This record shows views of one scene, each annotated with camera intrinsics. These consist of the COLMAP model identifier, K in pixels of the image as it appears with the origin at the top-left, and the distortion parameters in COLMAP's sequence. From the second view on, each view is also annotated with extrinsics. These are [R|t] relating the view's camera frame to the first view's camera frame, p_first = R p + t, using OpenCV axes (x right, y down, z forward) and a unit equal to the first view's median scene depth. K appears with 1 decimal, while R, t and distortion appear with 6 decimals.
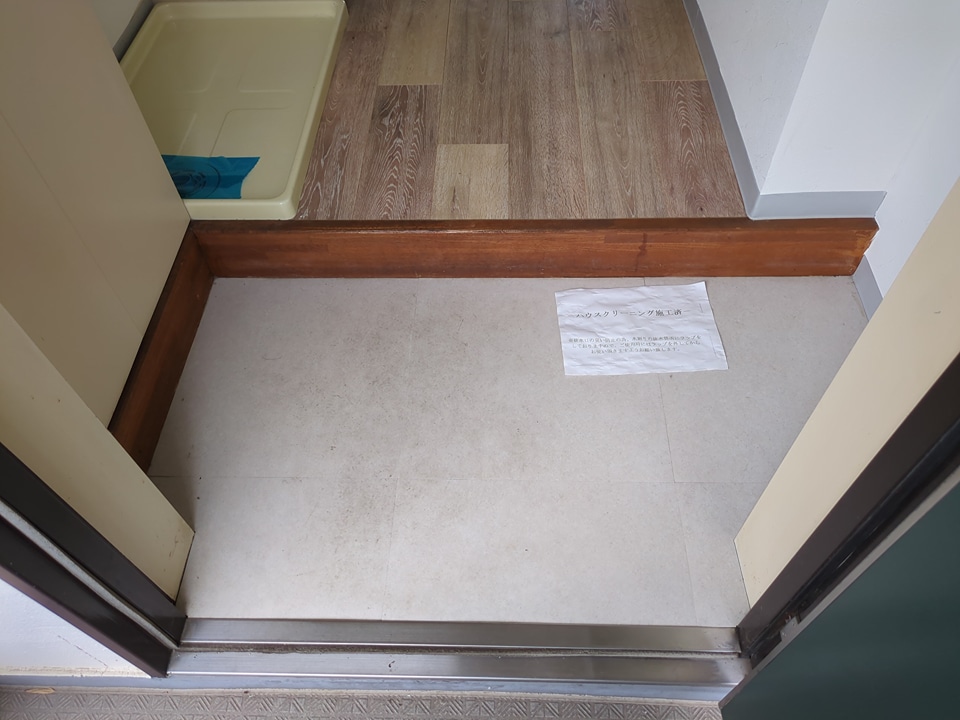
lens RADIAL K [[720.4, 0, 476.4], [0, 720.4, 357.8], [0, 0, 1]] dist [0.030387, -0.013426]
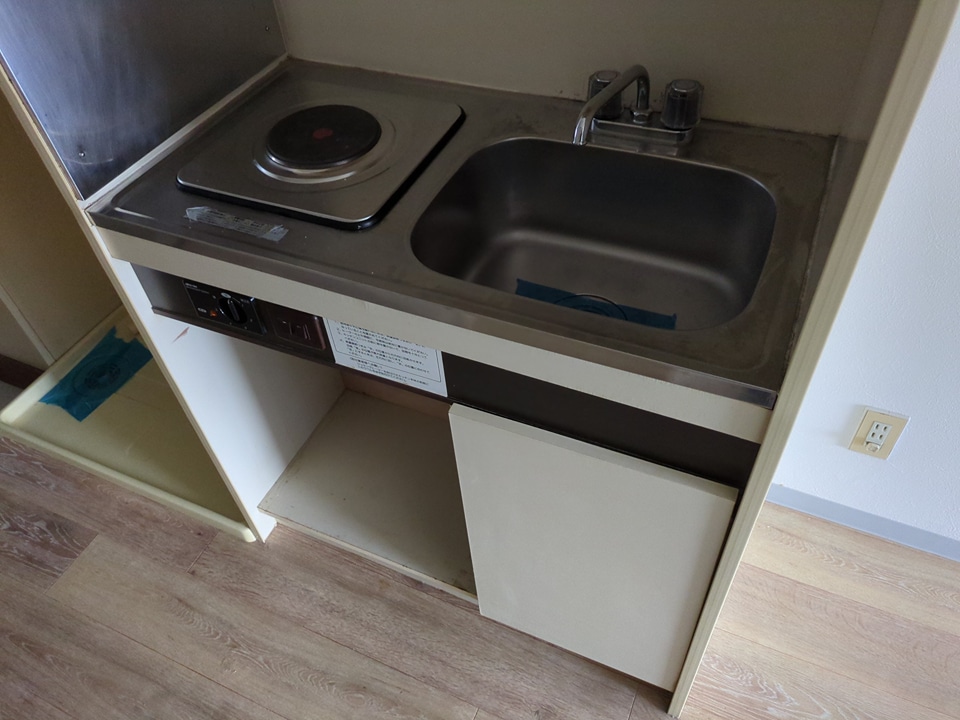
lens RADIAL K [[720.4, 0, 476.4], [0, 720.4, 357.8], [0, 0, 1]] dist [0.030387, -0.013426]
pose [[-0.396164, 0.703895, -0.589564, 0.083212], [-0.670853, 0.216508, 0.709281, -1.791130], [0.626905, 0.676503, 0.386437, 0.985080]]
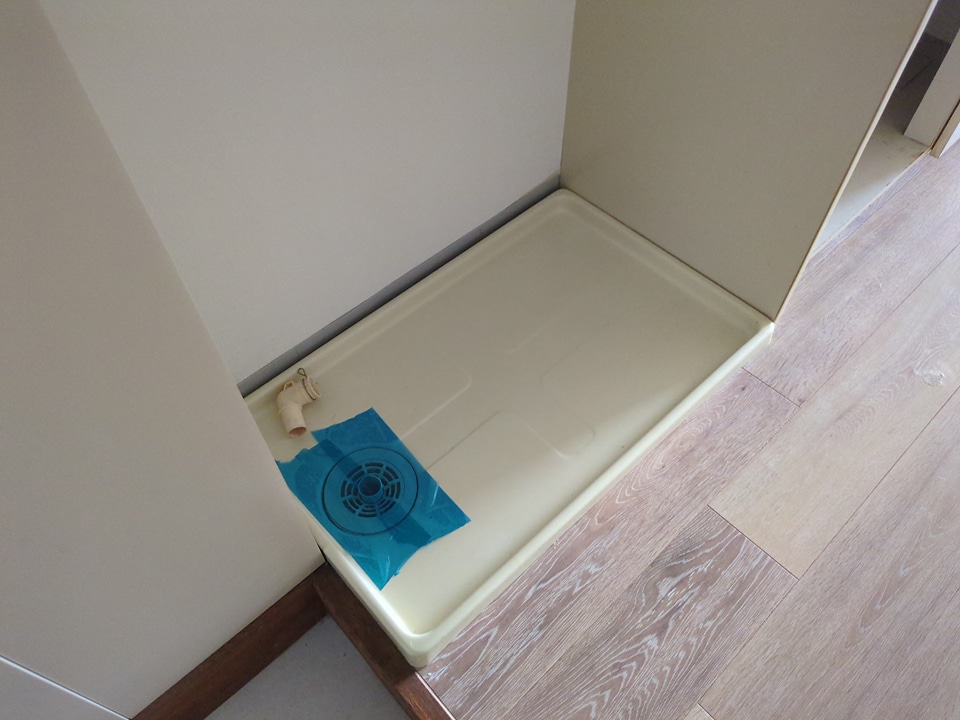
lens RADIAL K [[720.4, 0, 476.4], [0, 720.4, 357.8], [0, 0, 1]] dist [0.030387, -0.013426]
pose [[0.696333, 0.587591, -0.412137, -0.115110], [-0.573853, 0.800693, 0.172000, -0.591109], [0.431061, 0.116737, 0.894740, 0.413197]]
